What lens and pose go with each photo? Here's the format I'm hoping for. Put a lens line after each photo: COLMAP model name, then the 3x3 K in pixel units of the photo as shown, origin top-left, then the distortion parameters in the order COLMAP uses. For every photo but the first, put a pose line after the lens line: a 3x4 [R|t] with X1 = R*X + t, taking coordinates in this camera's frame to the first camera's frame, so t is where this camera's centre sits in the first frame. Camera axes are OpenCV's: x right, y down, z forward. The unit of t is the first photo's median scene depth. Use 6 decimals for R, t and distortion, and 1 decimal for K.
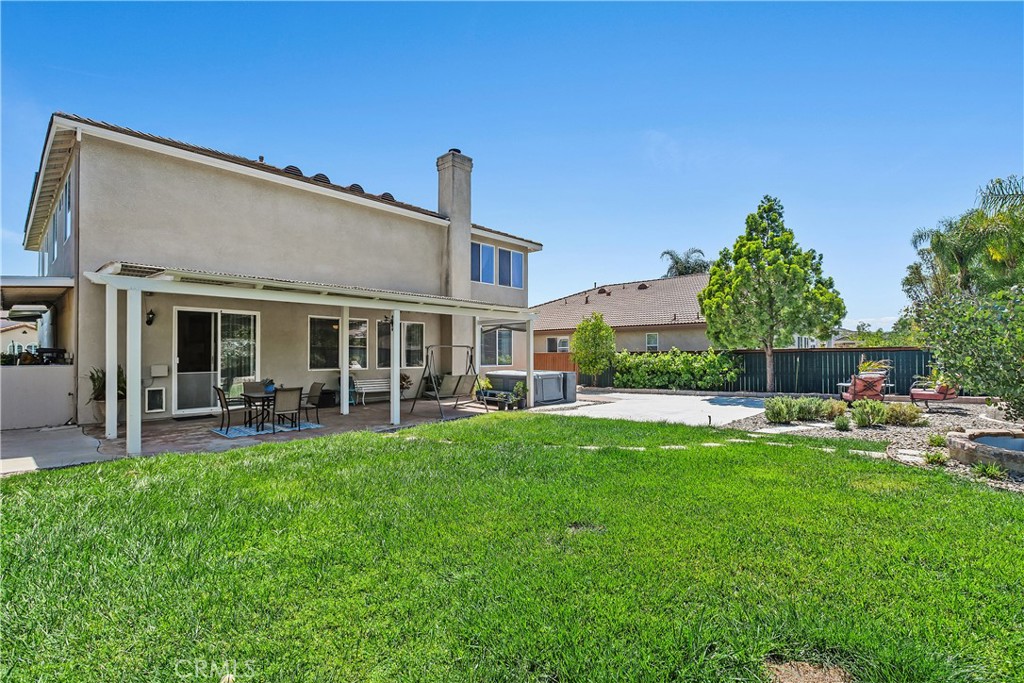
lens RADIAL K [[466.2, 0, 512.0], [0, 466.2, 341.5], [0, 0, 1]] dist [-0.001782, -0.000250]
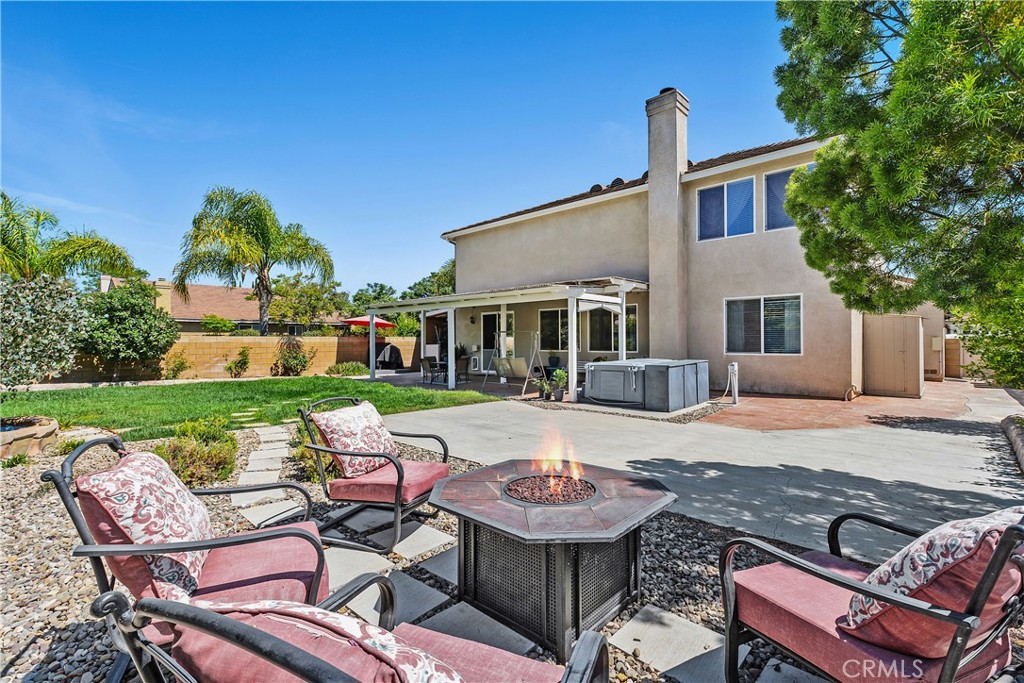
lens RADIAL K [[466.2, 0, 512.0], [0, 466.2, 341.5], [0, 0, 1]] dist [-0.001782, -0.000250]
pose [[-0.019222, 0.000015, -0.999815, 0.988503], [0.026203, 0.999657, -0.000489, 0.036514], [0.999472, -0.026208, -0.019216, 1.035221]]
